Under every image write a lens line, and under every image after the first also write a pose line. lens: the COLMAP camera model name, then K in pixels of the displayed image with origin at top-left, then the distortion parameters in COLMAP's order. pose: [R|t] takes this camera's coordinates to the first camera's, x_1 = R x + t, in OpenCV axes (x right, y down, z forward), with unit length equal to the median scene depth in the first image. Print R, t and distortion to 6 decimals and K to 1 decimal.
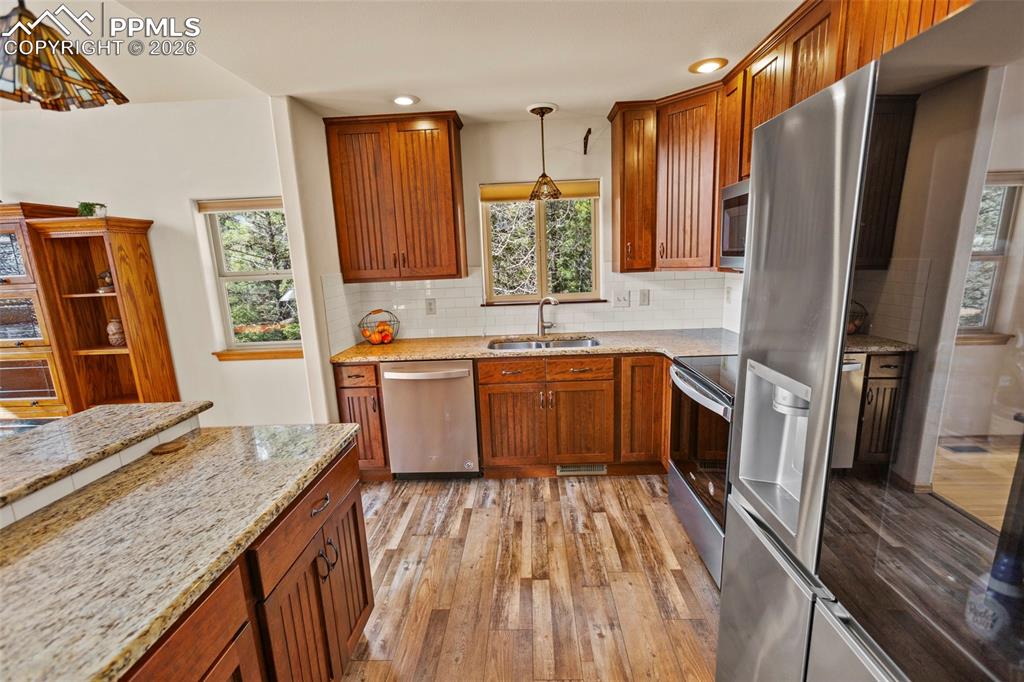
lens RADIAL K [[456.4, 0, 514.4], [0, 456.4, 346.6], [0, 0, 1]] dist [-0.000805, 0.000909]
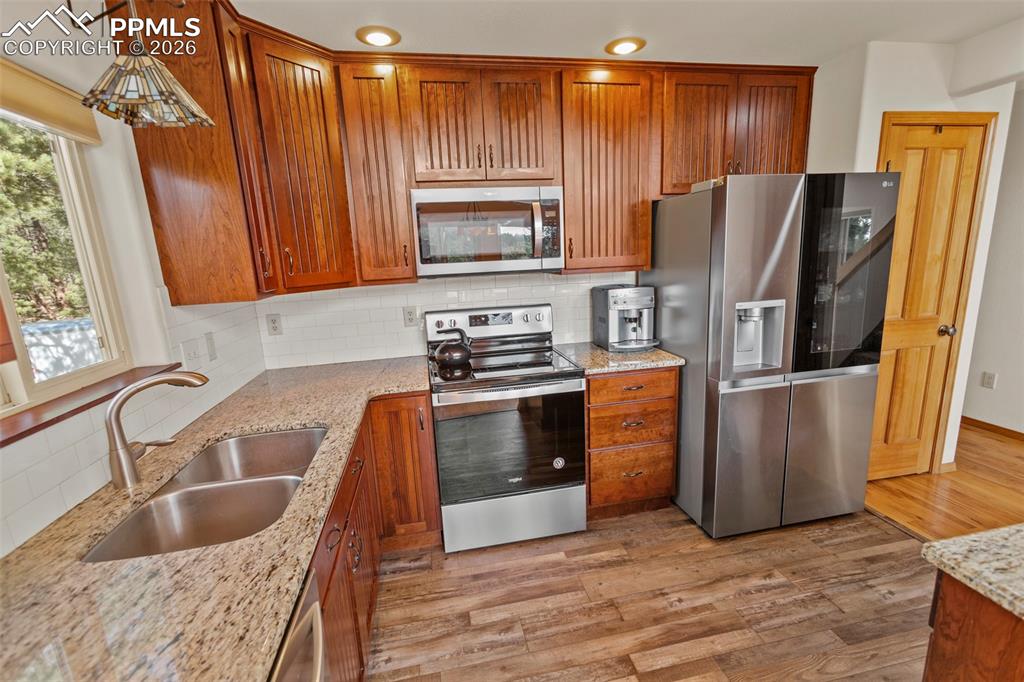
lens RADIAL K [[456.4, 0, 514.4], [0, 456.4, 346.6], [0, 0, 1]] dist [-0.000805, 0.000909]
pose [[-0.225202, -0.148857, 0.962874, -0.461362], [0.242817, 0.948503, 0.203427, -0.170246], [-0.943570, 0.279614, -0.177459, 0.963562]]
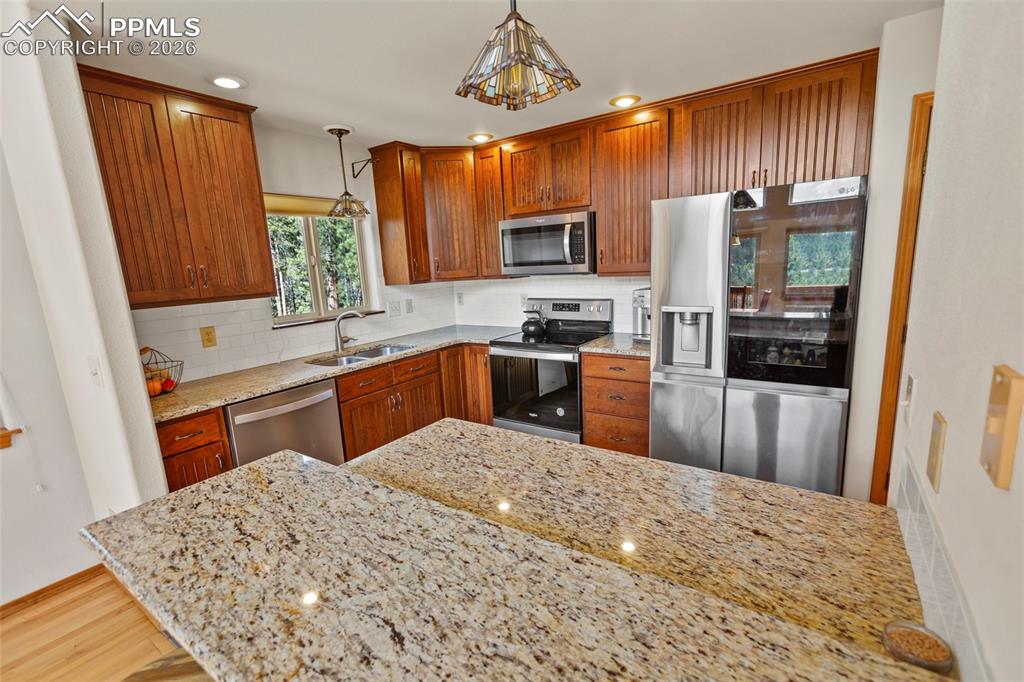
lens RADIAL K [[456.4, 0, 514.4], [0, 456.4, 346.6], [0, 0, 1]] dist [-0.000805, 0.000909]
pose [[0.543136, -0.141286, 0.827673, -0.725747], [0.191483, 0.980608, 0.041737, -0.003366], [-0.817519, 0.135817, 0.559657, 0.175715]]
